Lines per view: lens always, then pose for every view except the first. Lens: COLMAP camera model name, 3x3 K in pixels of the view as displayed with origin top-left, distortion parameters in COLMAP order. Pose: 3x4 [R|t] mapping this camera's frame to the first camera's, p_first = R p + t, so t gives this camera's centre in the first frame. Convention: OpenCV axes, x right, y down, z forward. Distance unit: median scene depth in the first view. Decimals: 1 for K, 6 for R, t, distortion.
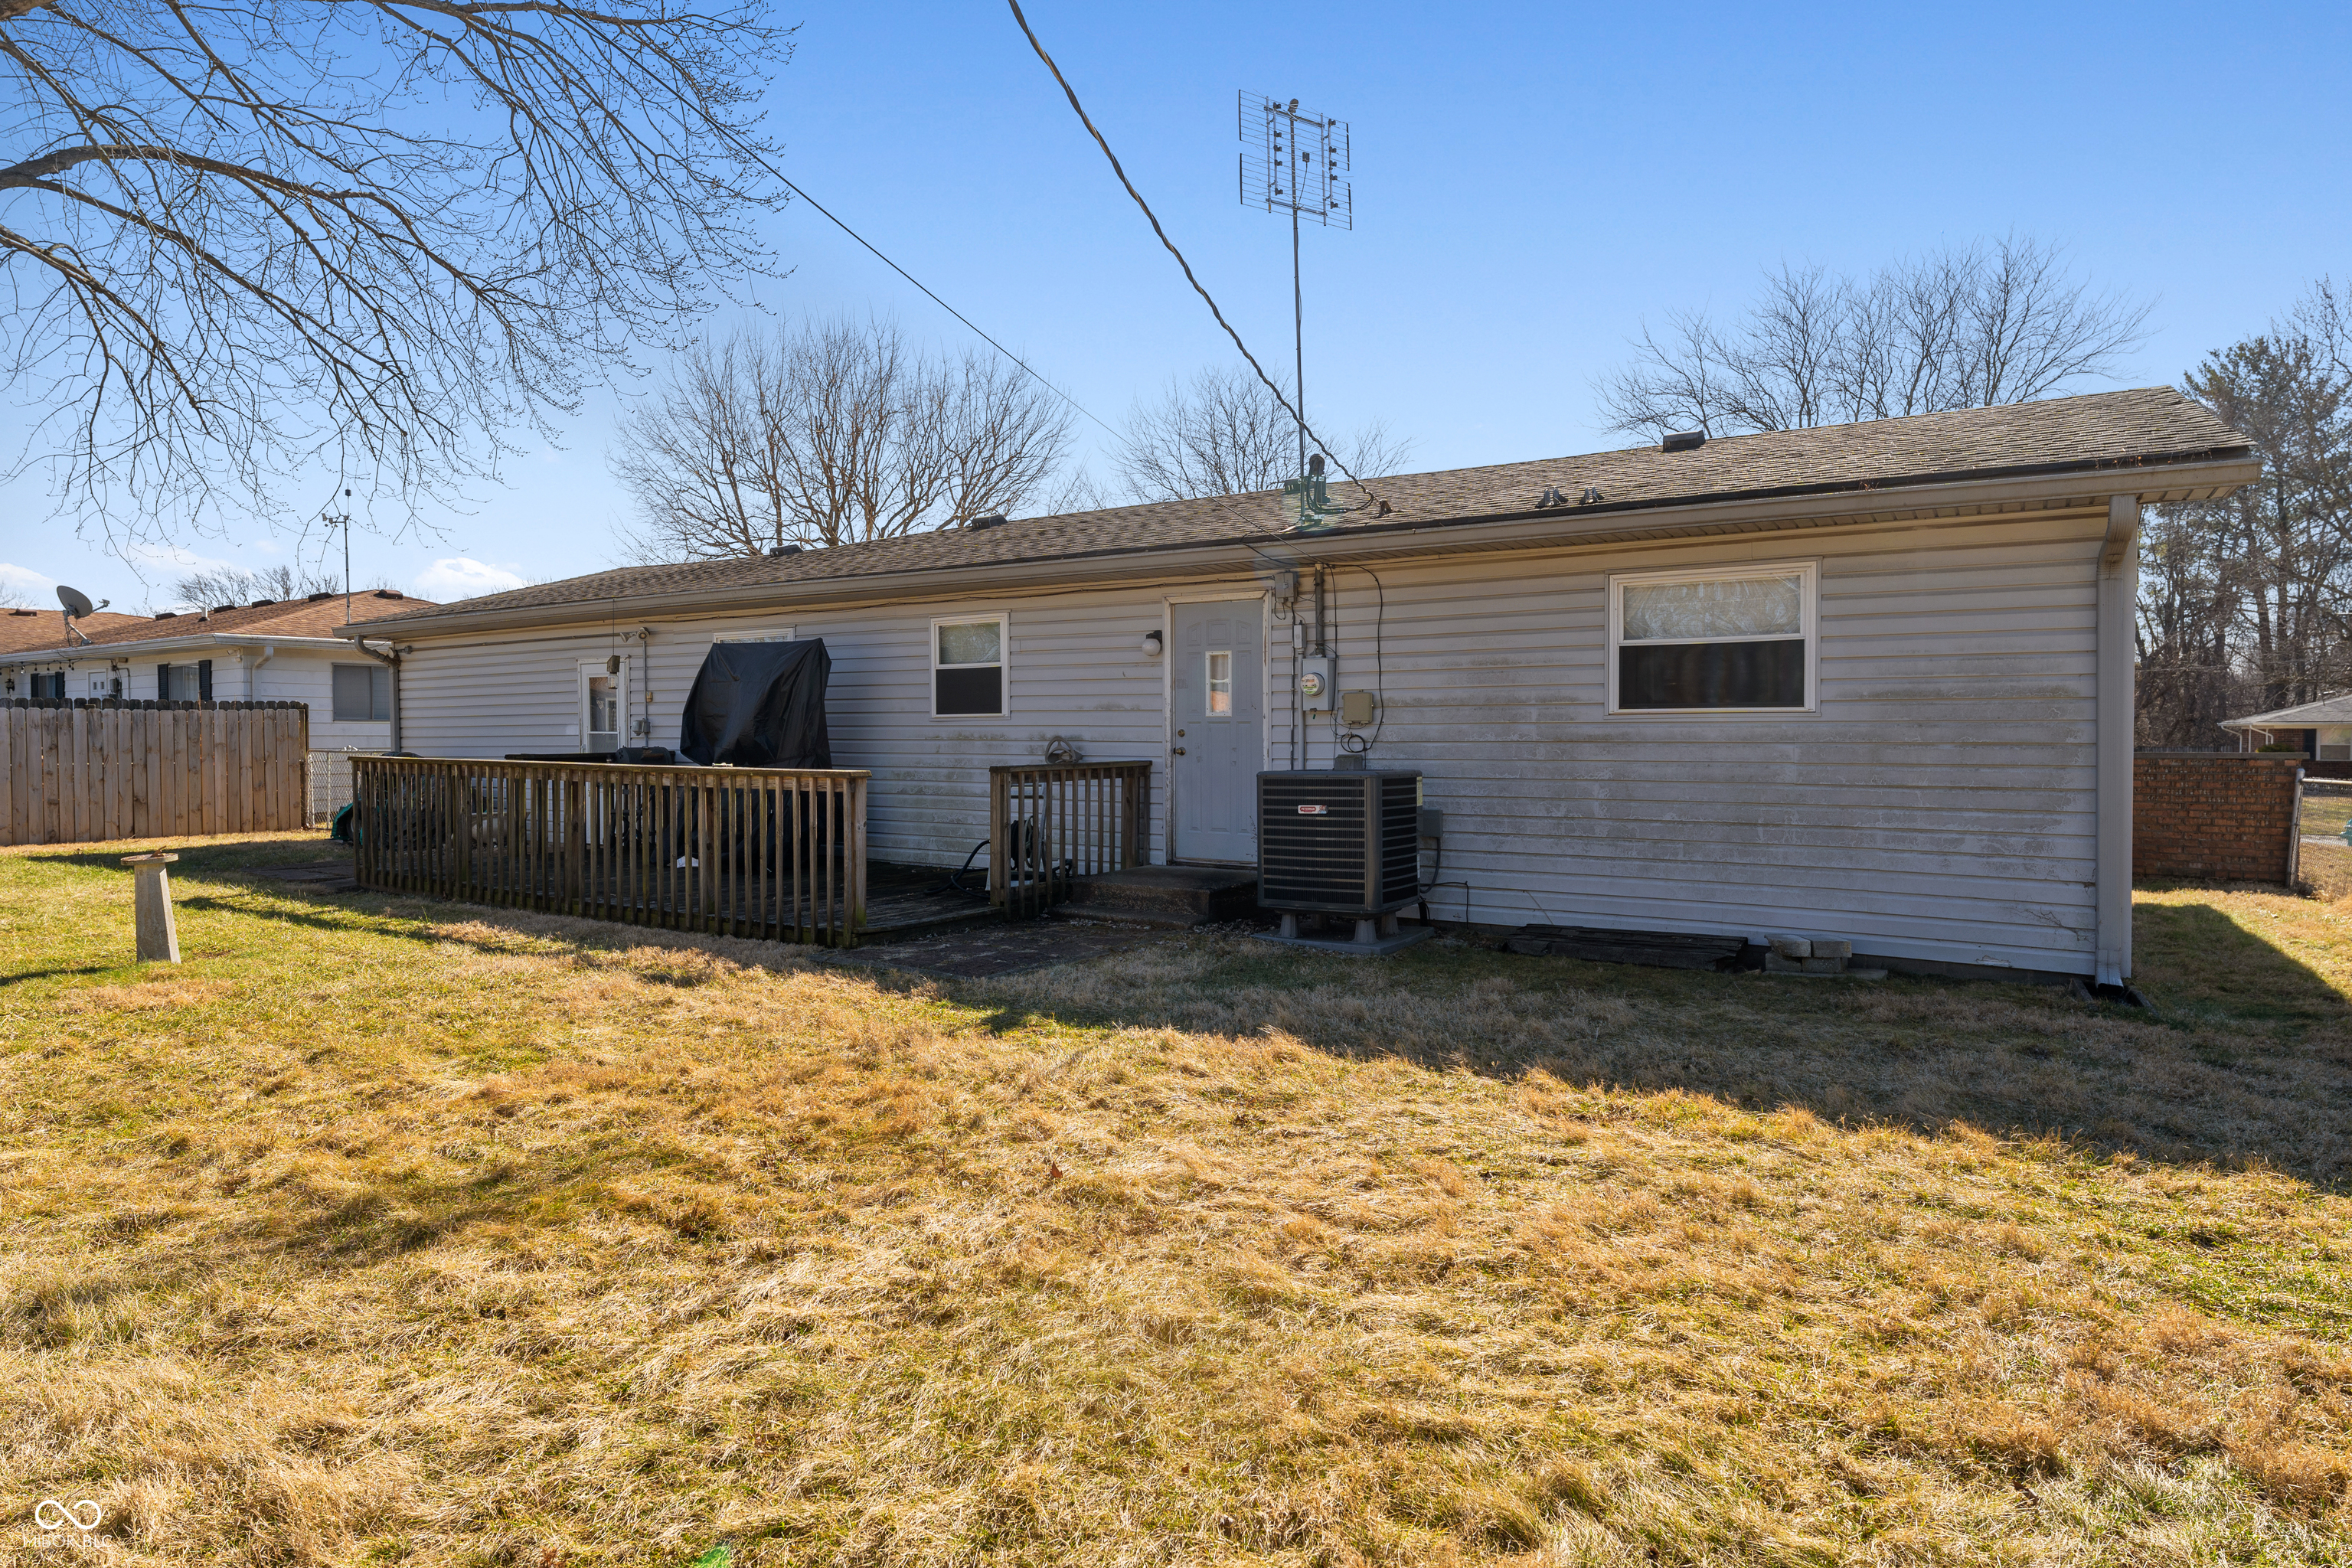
lens RADIAL K [[1270.7, 0, 1176.0], [0, 1270.7, 784.0], [0, 0, 1]] dist [-0.003304, -0.001636]
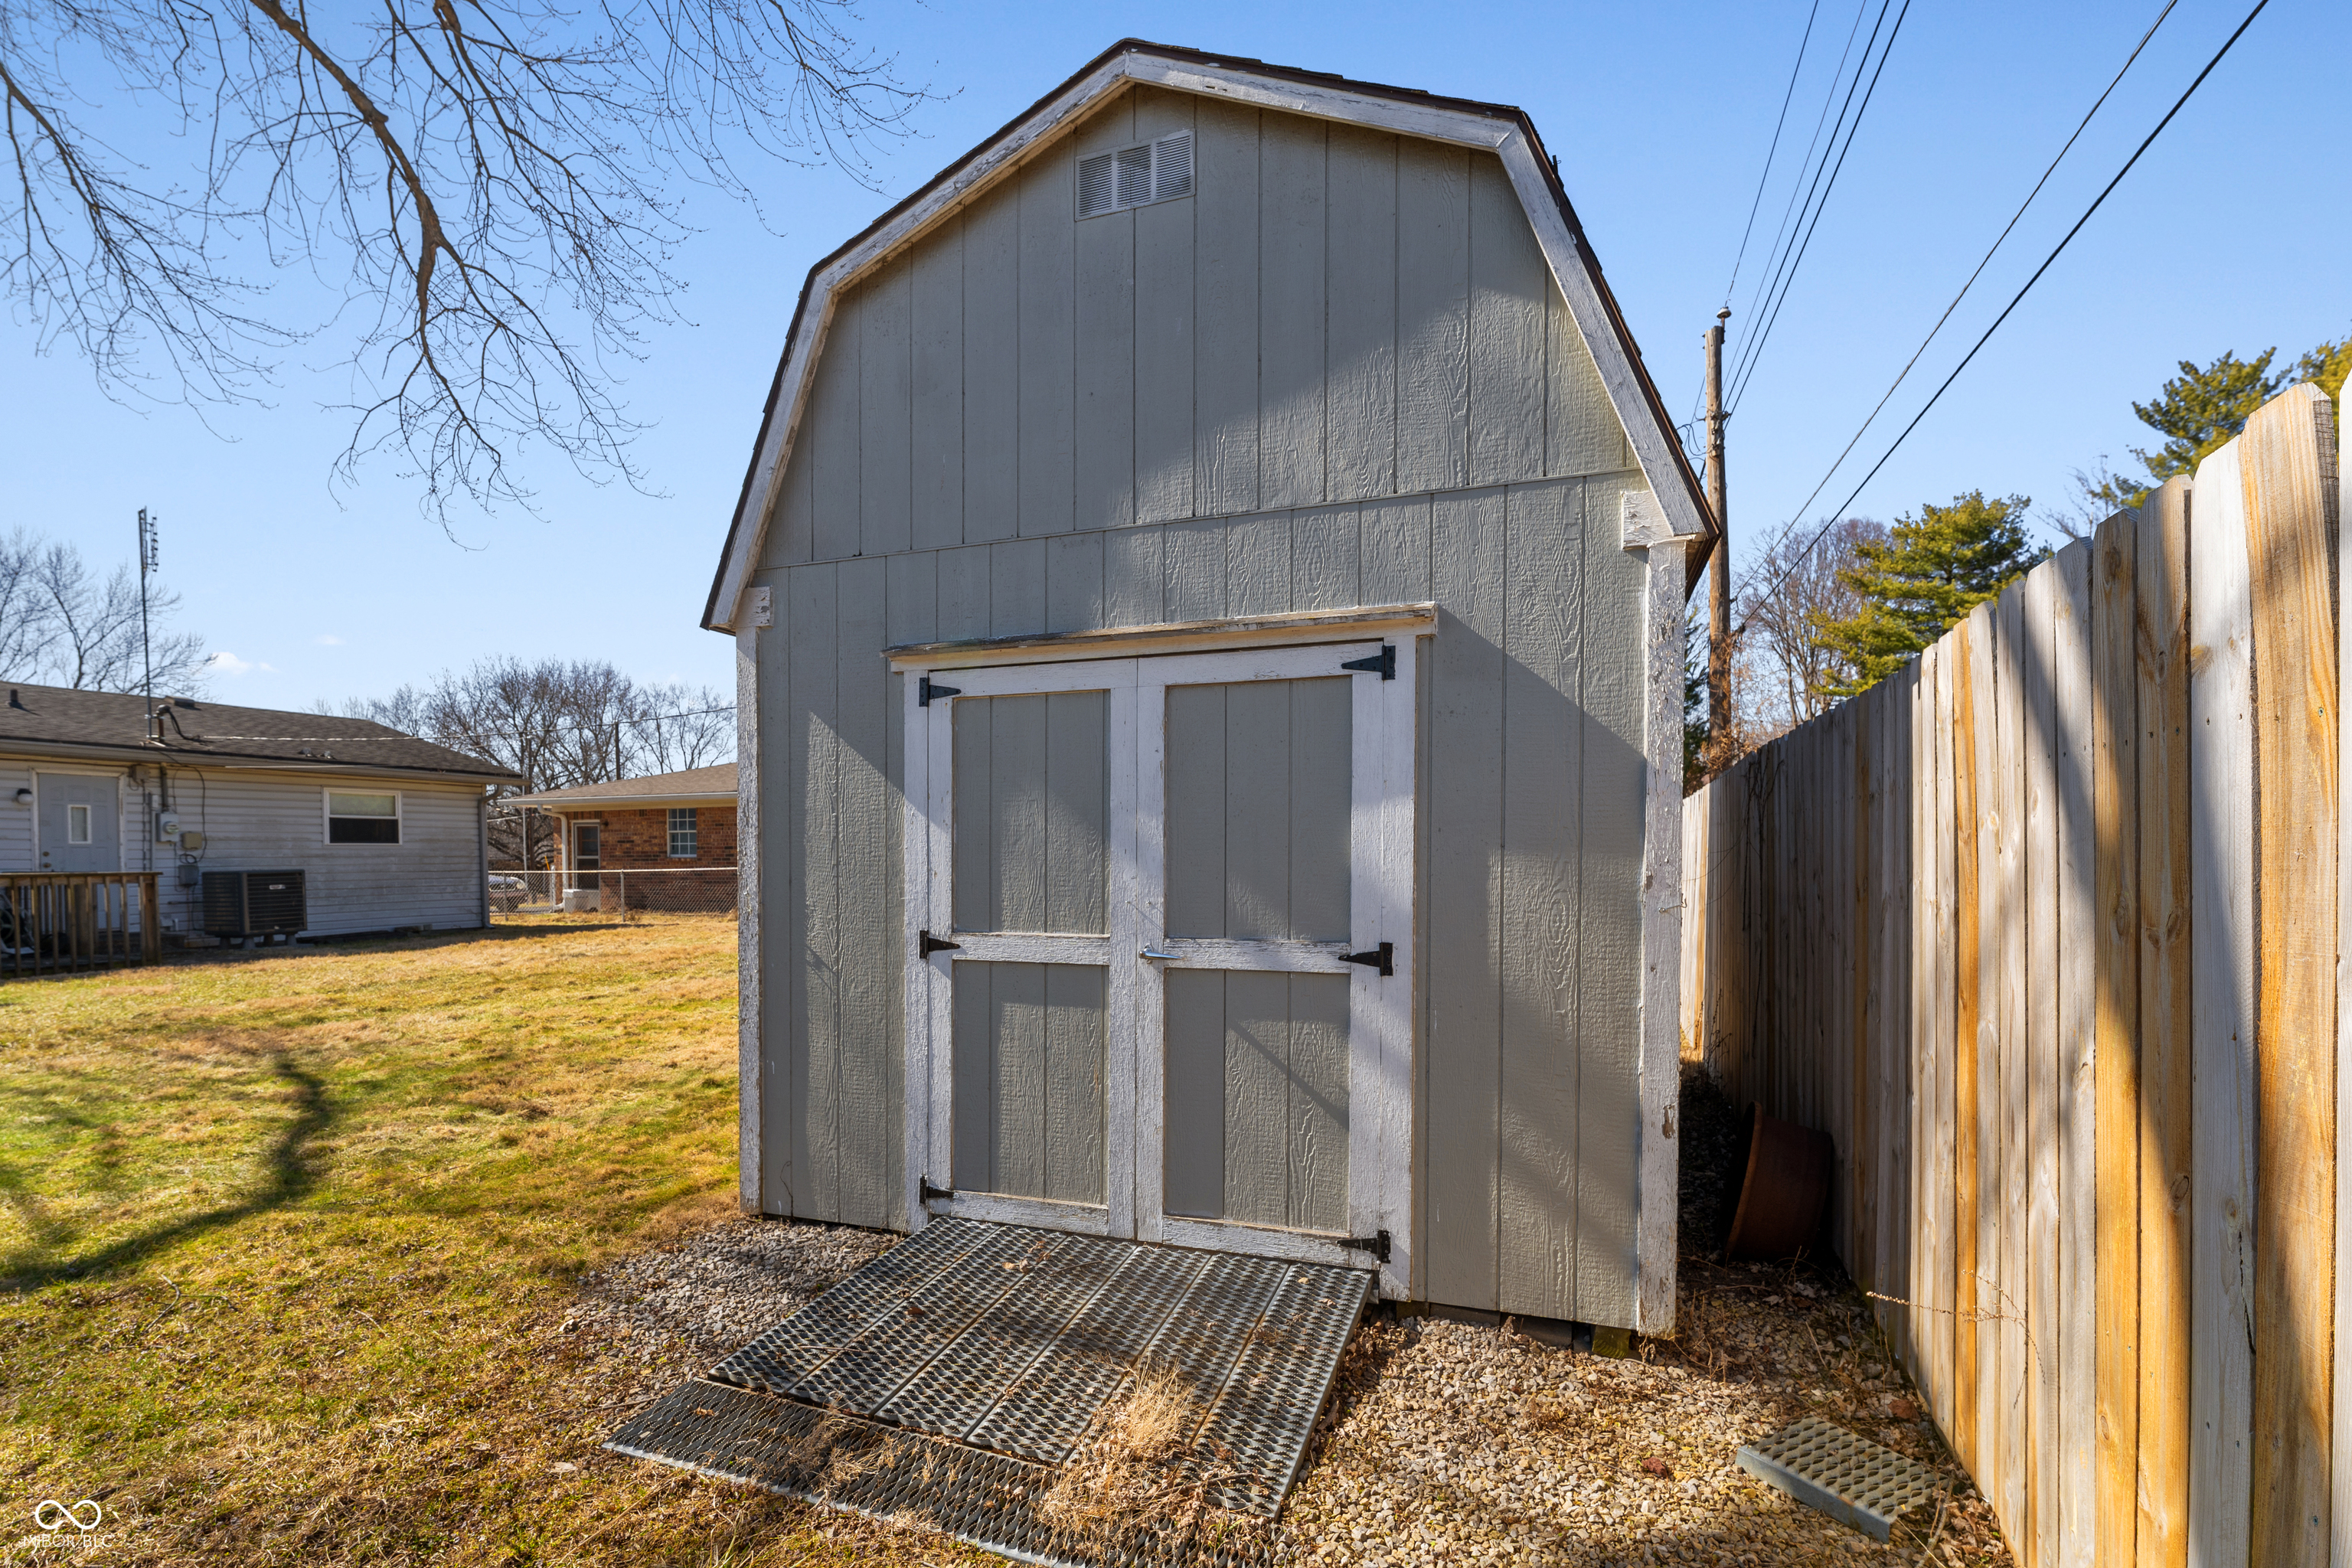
lens RADIAL K [[1076.7, 0, 1139.5], [0, 1076.7, 886.2], [0, 0, 1]] dist [-0.000667, -0.000072]
pose [[-0.204754, -0.025390, 0.978484, -1.786504], [0.051071, 0.998025, 0.036584, 0.024000], [-0.977480, 0.057463, -0.203053, -0.078308]]
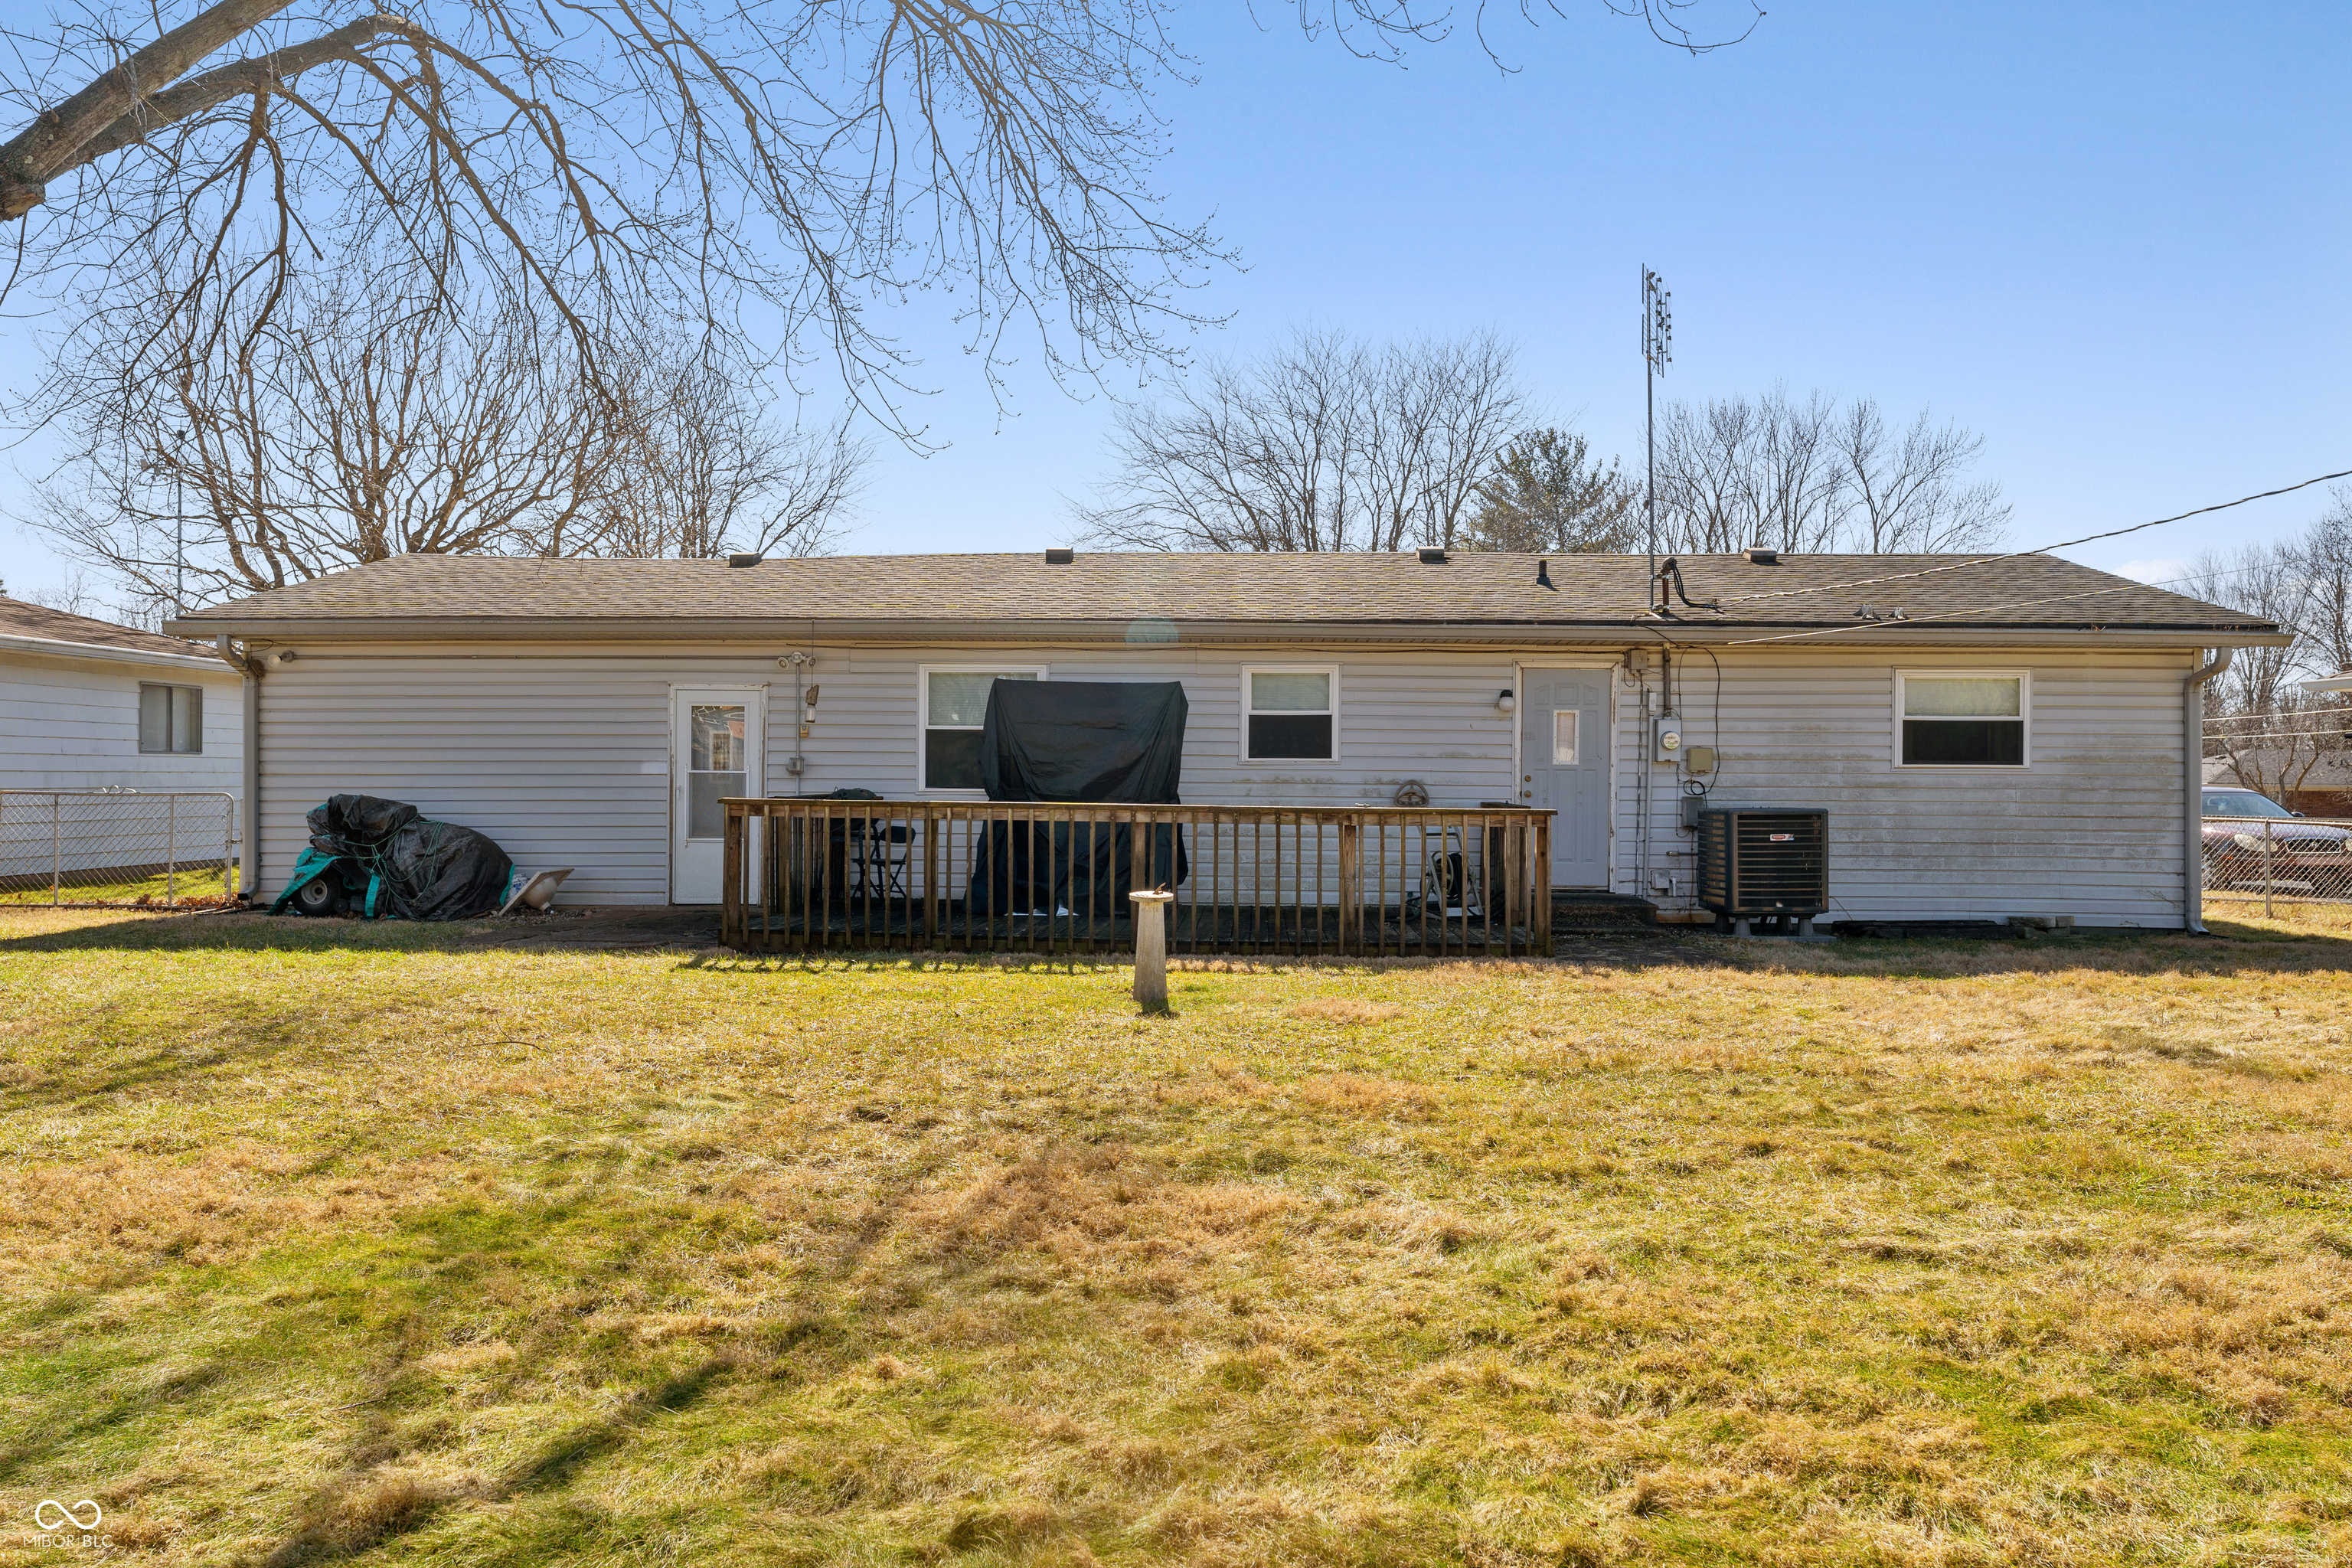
lens RADIAL K [[1571.4, 0, 1176.0], [0, 1571.4, 784.0], [0, 0, 1]] dist [0.001025, -0.000212]
pose [[0.861140, 0.005833, 0.508334, -1.117625], [0.012884, 0.999363, -0.033293, 0.009783], [-0.508204, 0.035219, 0.860516, -0.084207]]
